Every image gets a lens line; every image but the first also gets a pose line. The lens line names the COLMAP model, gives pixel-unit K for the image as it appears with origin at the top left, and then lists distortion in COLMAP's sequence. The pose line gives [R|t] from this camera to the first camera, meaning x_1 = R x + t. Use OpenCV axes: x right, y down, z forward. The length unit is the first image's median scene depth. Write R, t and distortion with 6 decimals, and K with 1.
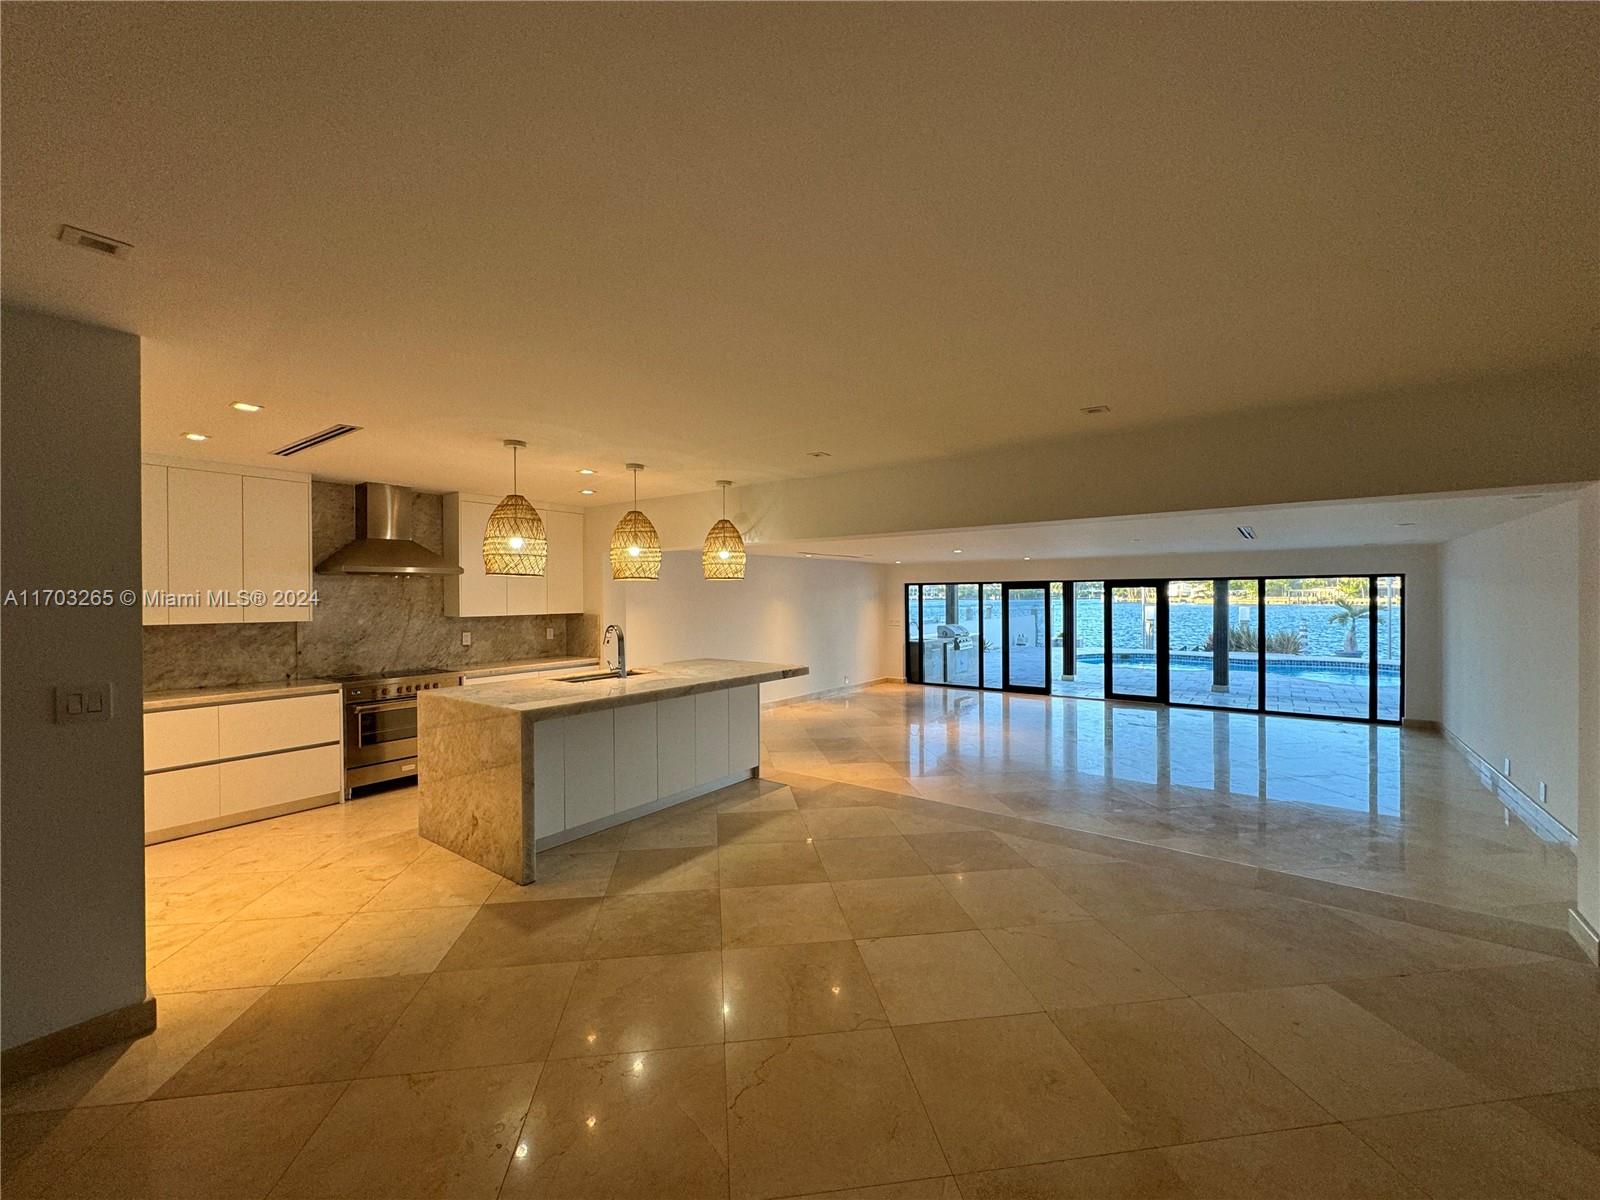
lens RADIAL K [[640.1, 0, 800.3], [0, 640.1, 603.4], [0, 0, 1]] dist [-0.002613, 0.000223]
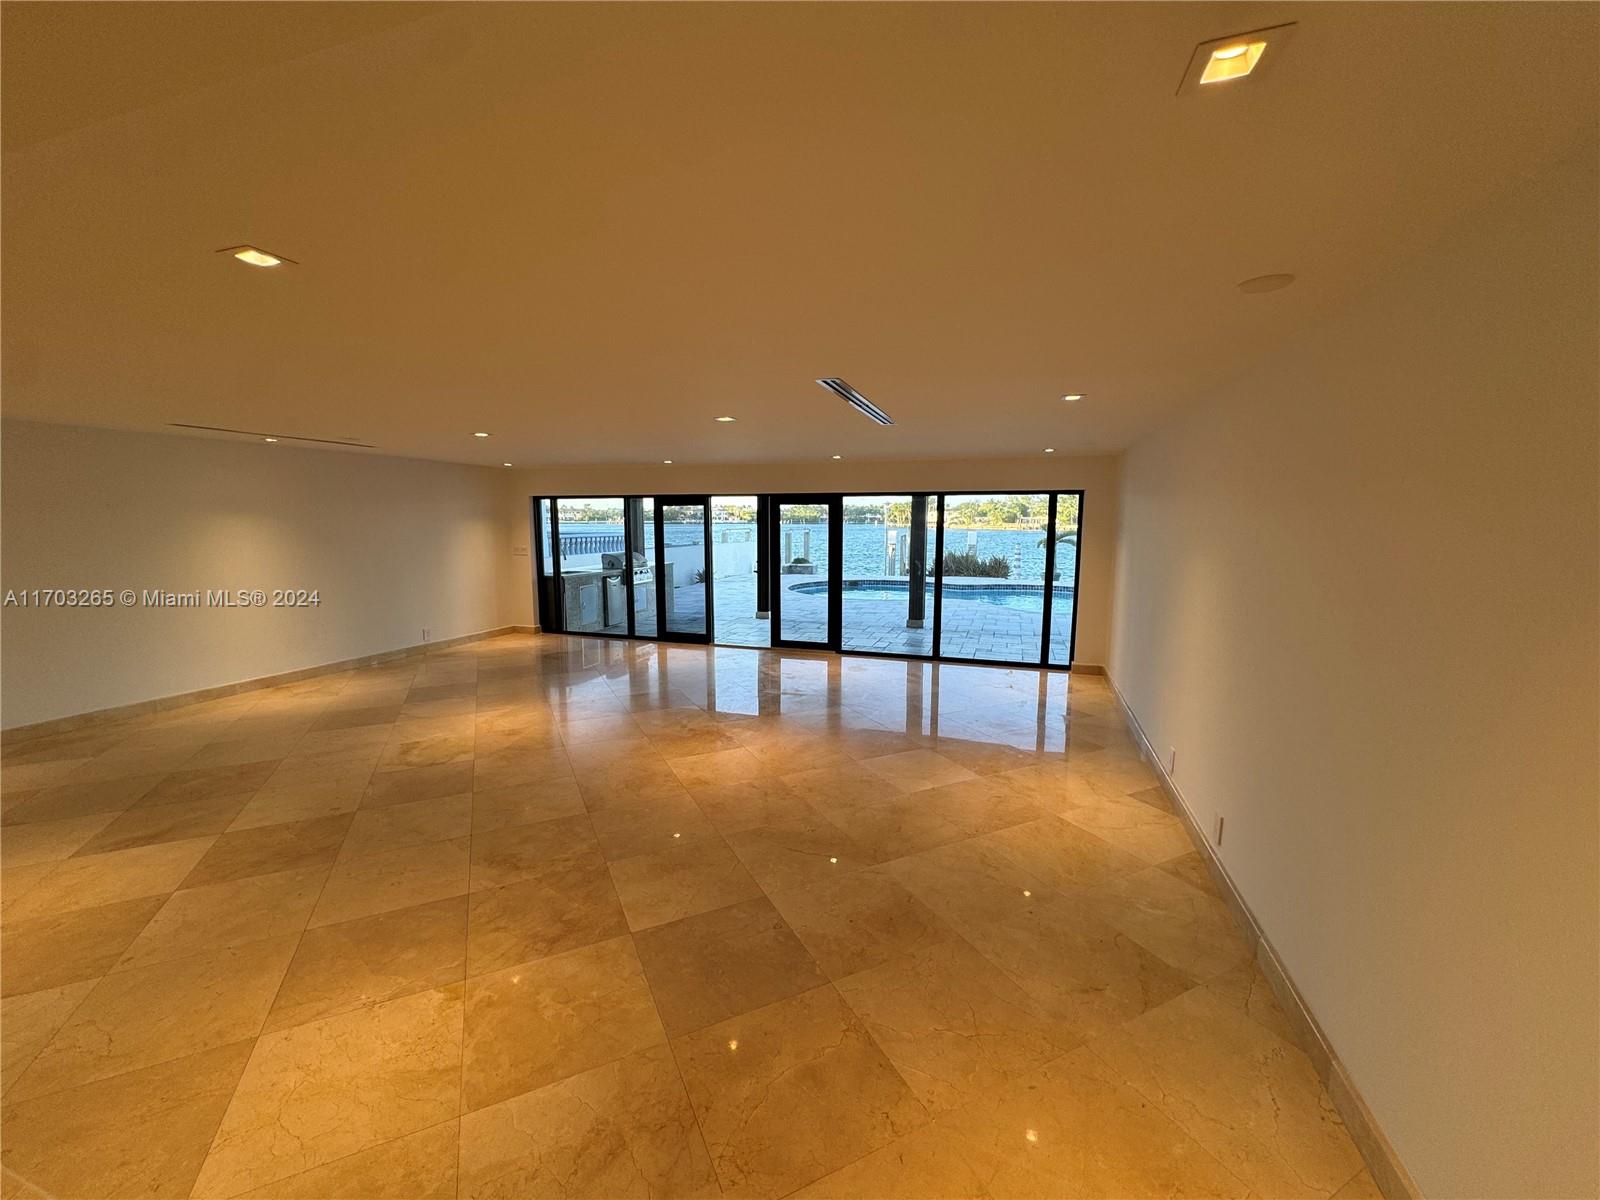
lens RADIAL K [[640.1, 0, 804.6], [0, 640.1, 595.6], [0, 0, 1]] dist [-0.002613, 0.000223]
pose [[0.946839, -0.028470, 0.320446, 0.269033], [-0.005633, 0.994457, 0.104998, 0.003621], [-0.321659, -0.101221, 0.941430, 0.257645]]
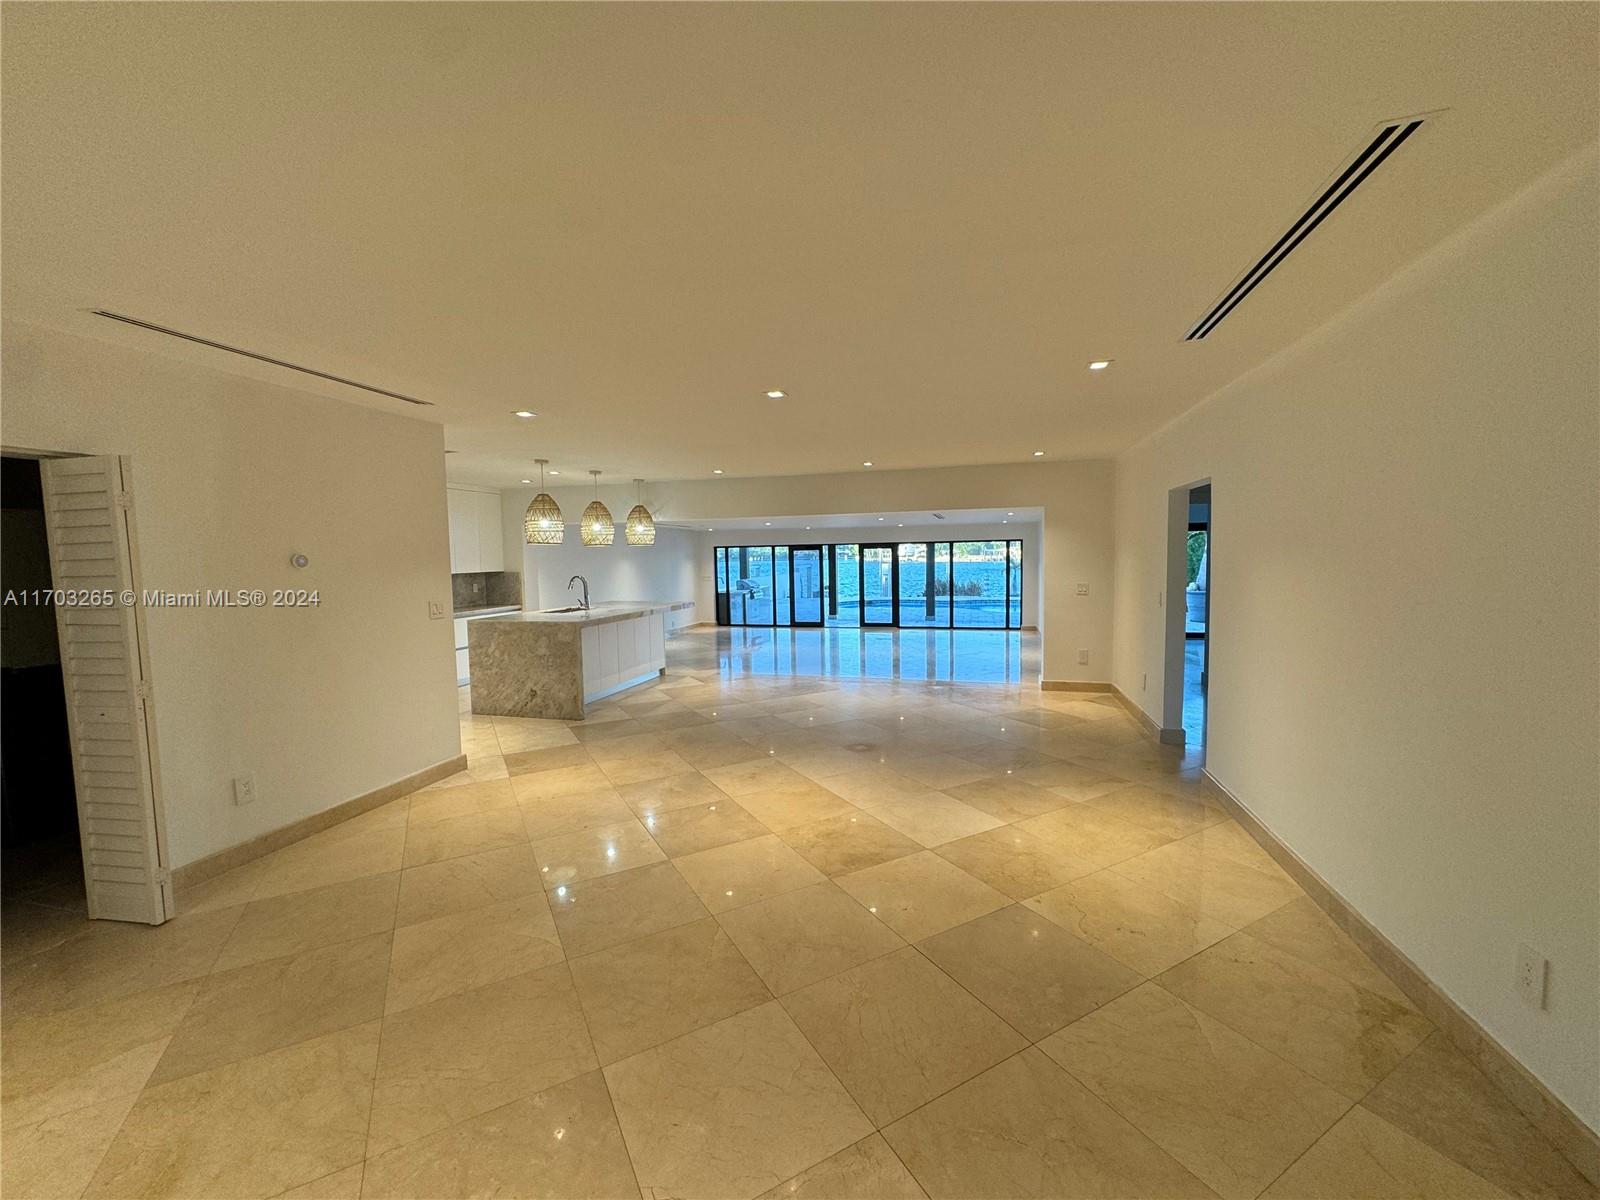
lens RADIAL K [[640.1, 0, 802.4], [0, 640.1, 596.2], [0, 0, 1]] dist [-0.002613, 0.000223]
pose [[0.930714, -0.034144, 0.364150, -0.165874], [0.017101, 0.998607, 0.049925, 0.007103], [-0.365347, -0.040238, 0.930001, -0.286295]]
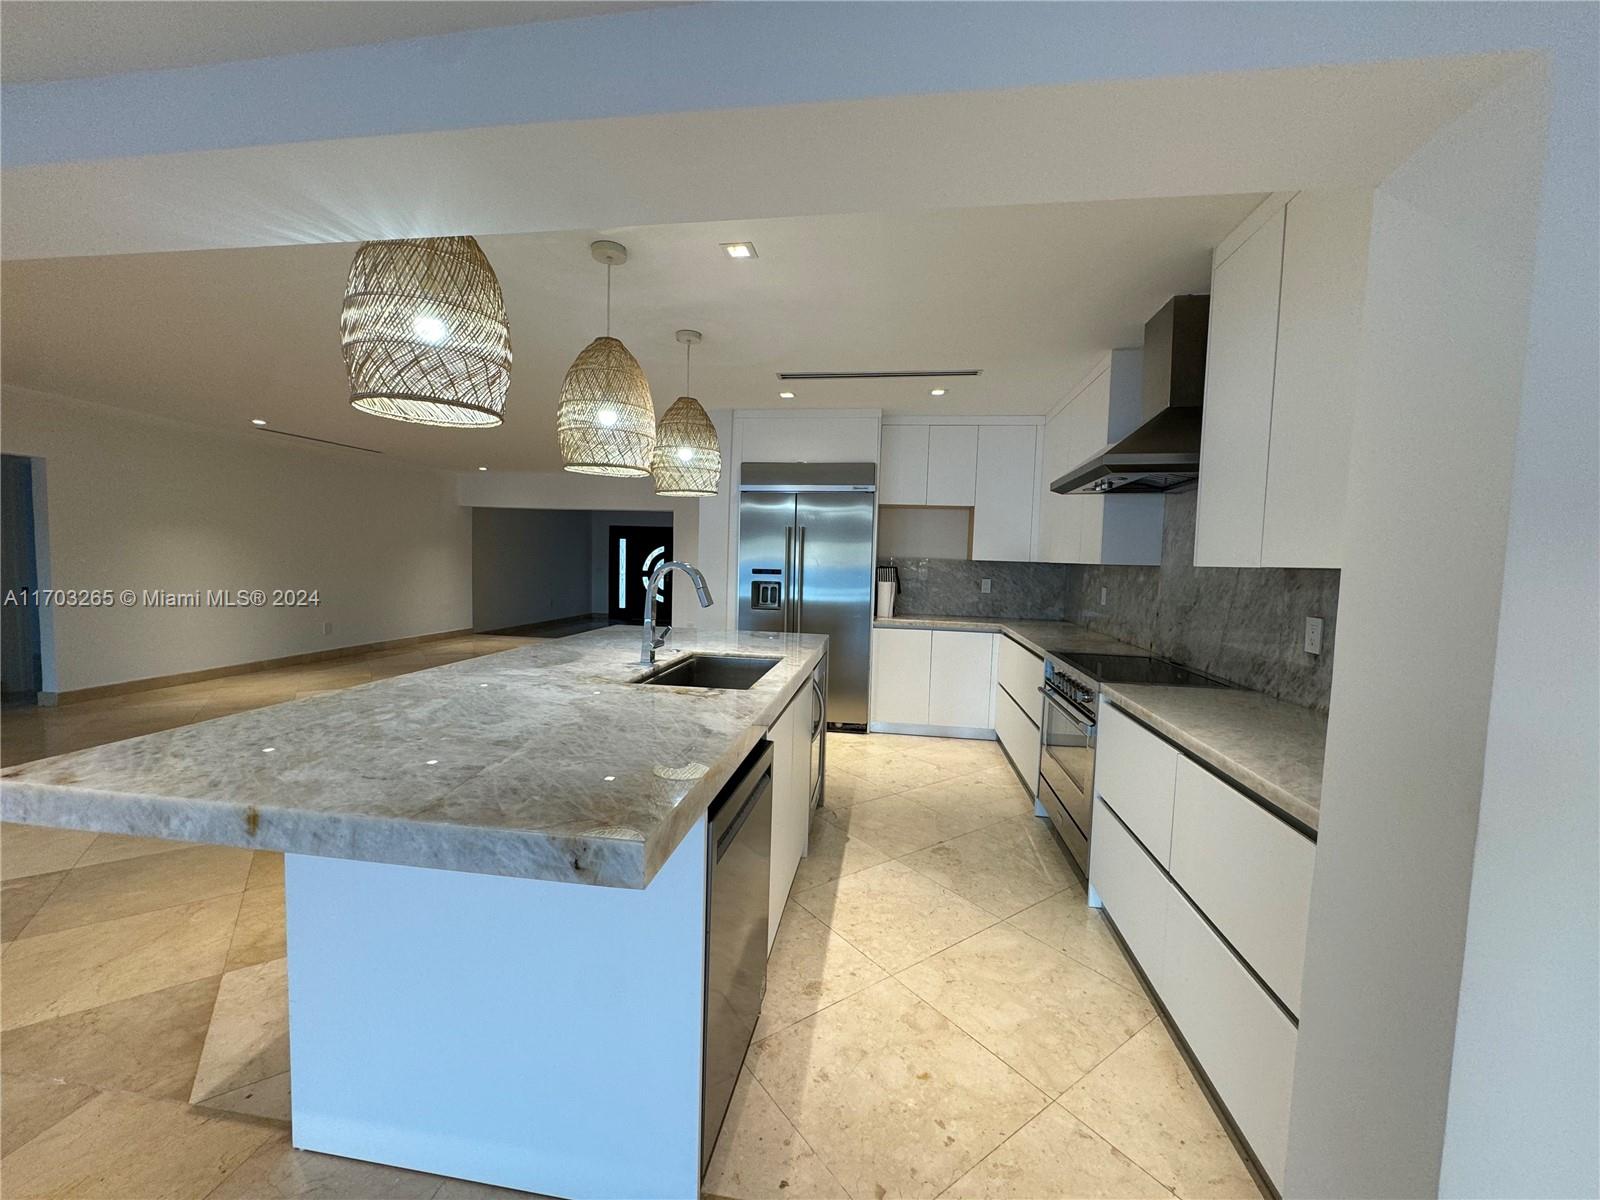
lens RADIAL K [[640.1, 0, 800.5], [0, 640.1, 602.3], [0, 0, 1]] dist [-0.002613, 0.000223]
pose [[-0.886751, 0.012685, -0.462073, -0.070032], [-0.028407, 0.996239, 0.081865, 0.010004], [0.461373, 0.085720, -0.883056, 0.704653]]
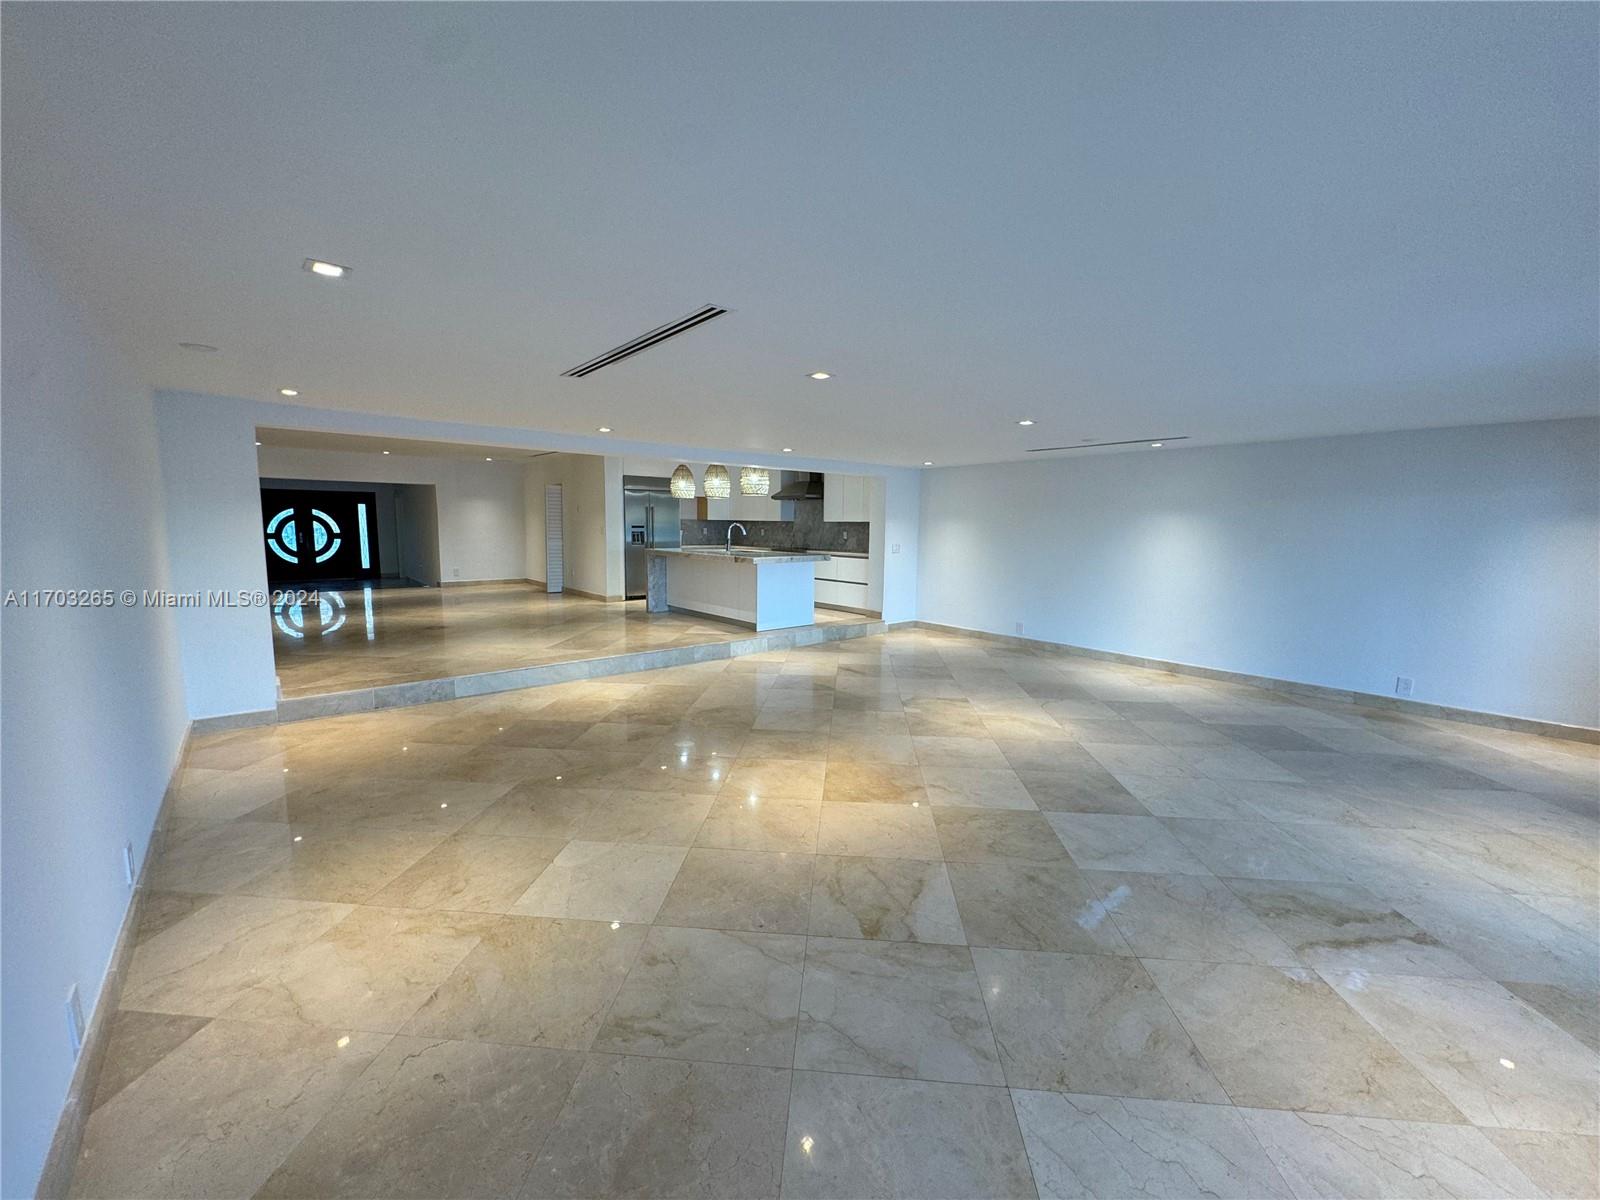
lens RADIAL K [[640.1, 0, 797.6], [0, 640.1, 599.8], [0, 0, 1]] dist [-0.002613, 0.000223]
pose [[-0.224636, 0.118054, -0.967265, 0.704500], [-0.022277, 0.991753, 0.126217, 0.007371], [0.974188, 0.049901, -0.220153, 0.754421]]
